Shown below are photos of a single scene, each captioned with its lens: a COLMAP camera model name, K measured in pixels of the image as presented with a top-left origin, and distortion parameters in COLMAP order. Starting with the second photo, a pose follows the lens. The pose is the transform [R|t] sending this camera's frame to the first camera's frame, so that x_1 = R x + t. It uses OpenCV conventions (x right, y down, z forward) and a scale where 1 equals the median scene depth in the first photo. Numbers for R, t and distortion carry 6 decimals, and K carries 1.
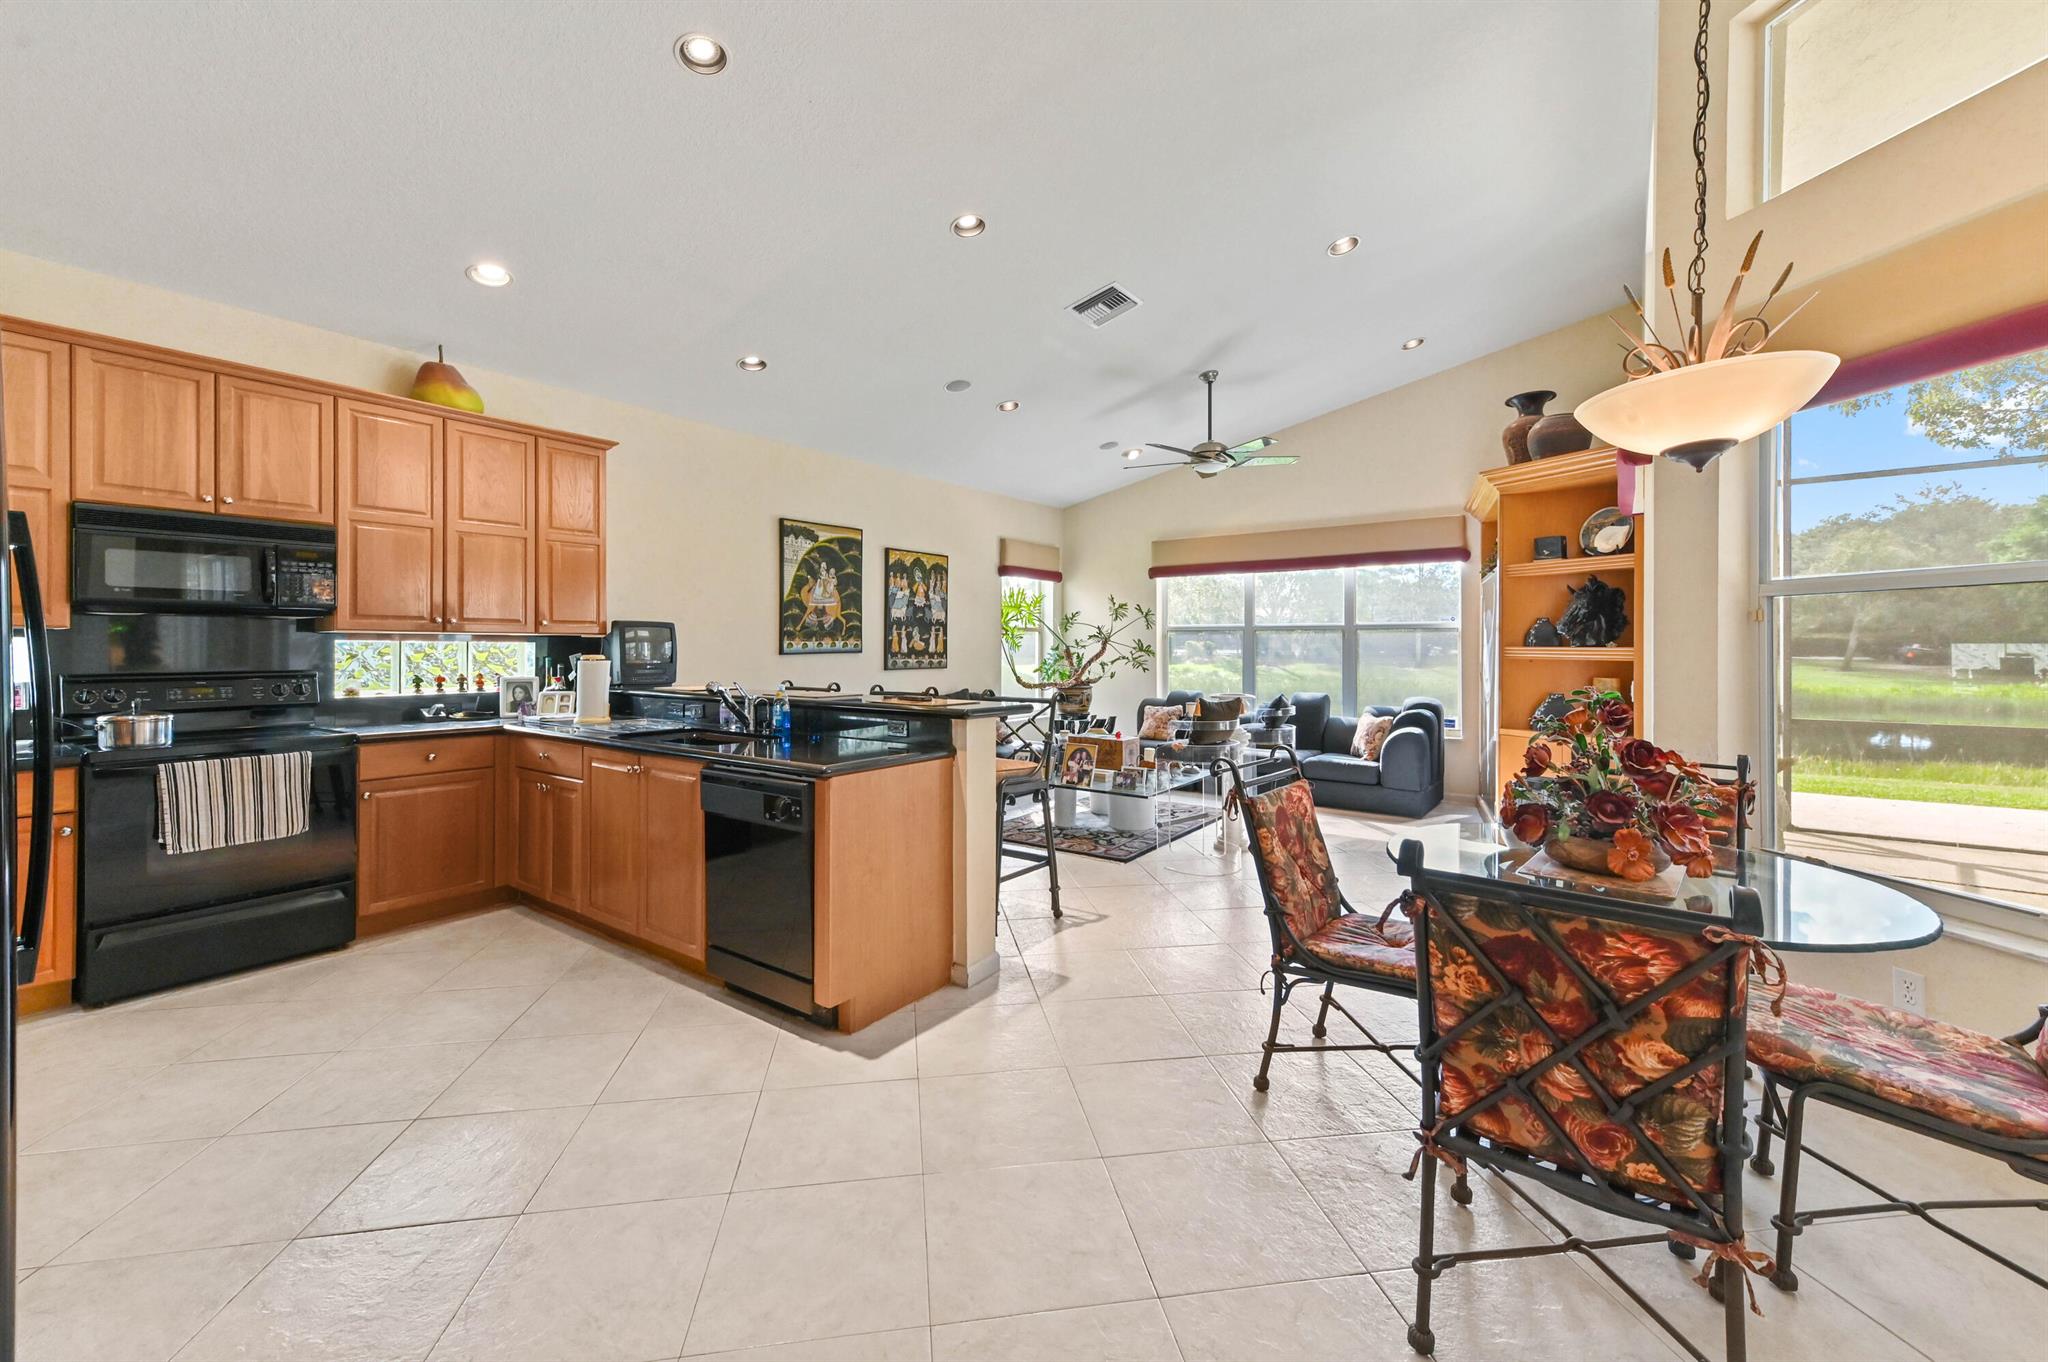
lens RADIAL K [[815.7, 0, 1027.0], [0, 815.7, 647.3], [0, 0, 1]] dist [0.014069, 0.000011]
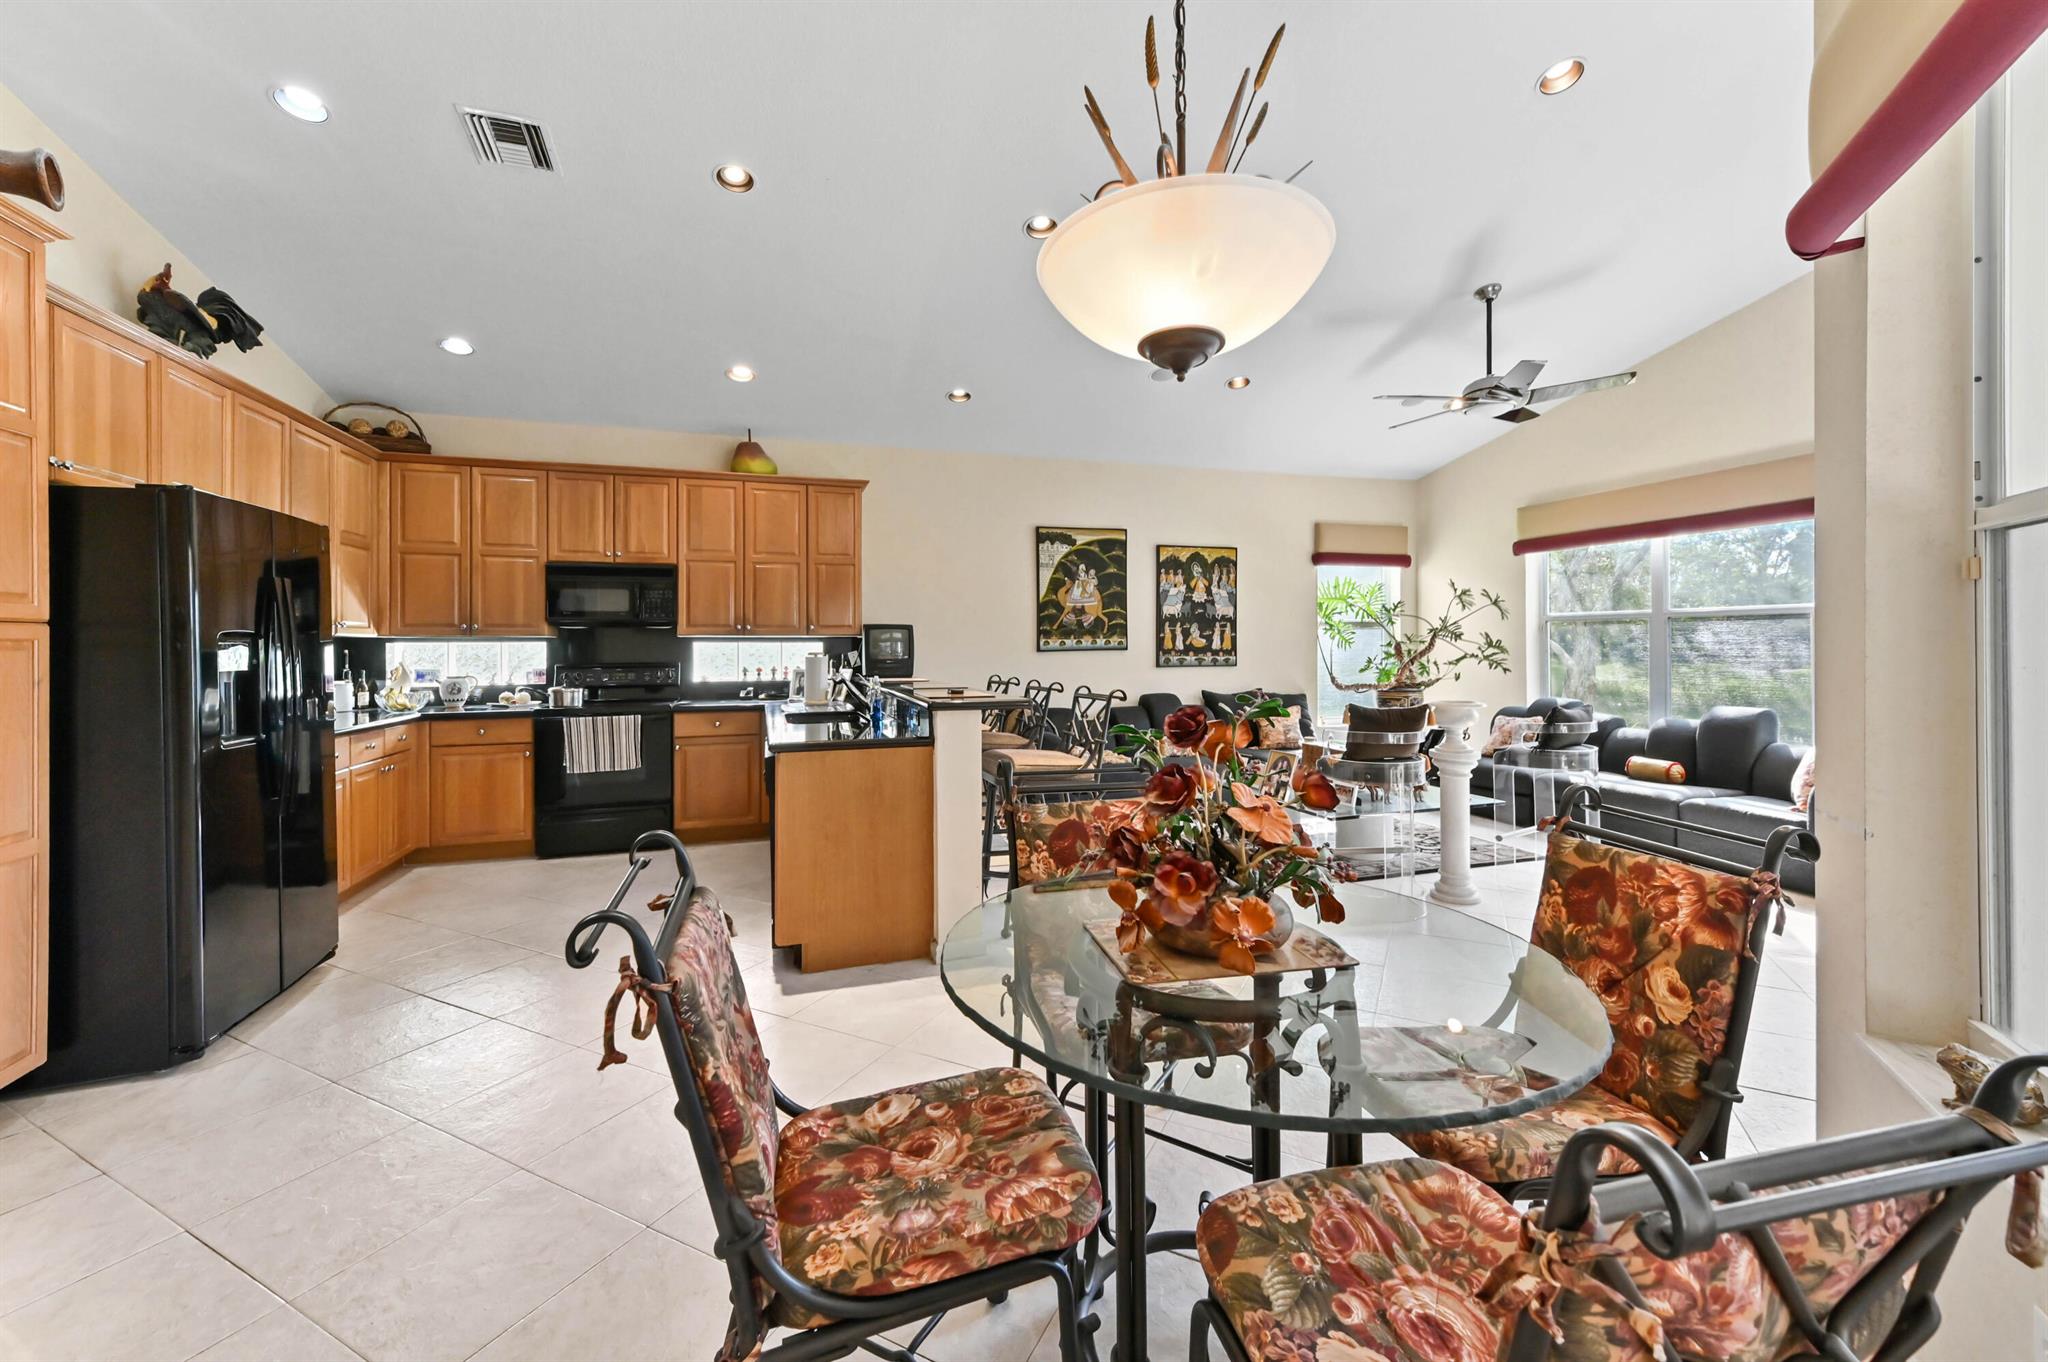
lens RADIAL K [[815.7, 0, 1027.0], [0, 815.7, 647.3], [0, 0, 1]] dist [0.014069, 0.000011]
pose [[0.807595, -0.004976, -0.589717, 0.304399], [0.005966, 0.999982, -0.000266, 0.002935], [0.589708, -0.003303, 0.807610, 0.102853]]
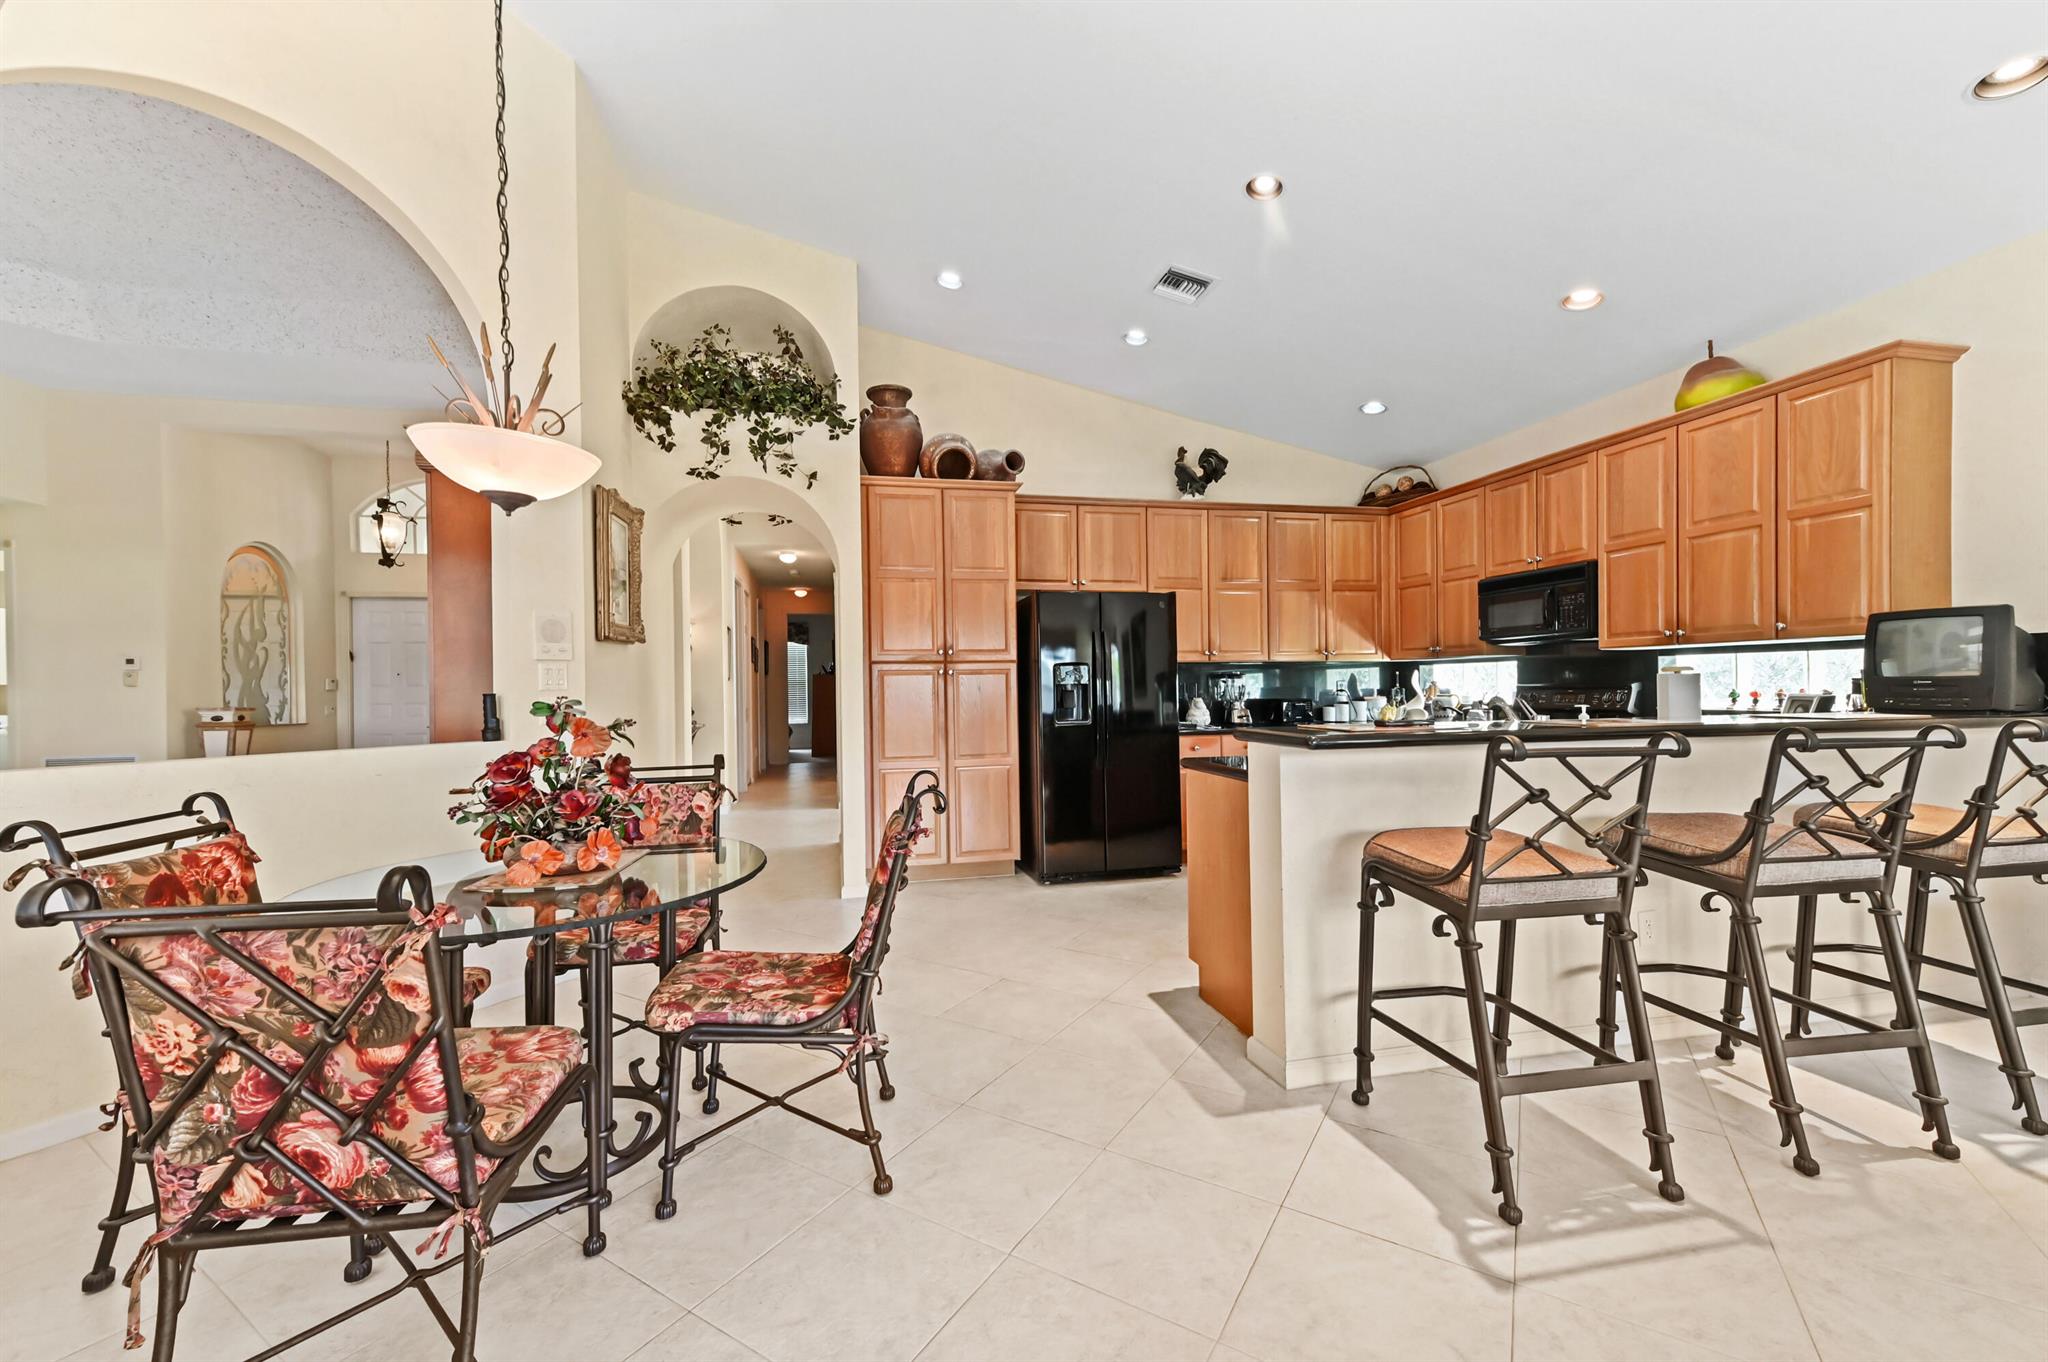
lens RADIAL K [[806.3, 0, 1003.2], [0, 806.3, 683.0], [0, 0, 1]] dist [0.012950, 0.000047]
pose [[-0.667009, 0.004029, -0.745039, 0.337908], [0.012293, 0.999909, -0.005598, 0.014245], [0.744948, -0.012892, -0.666998, 0.647544]]
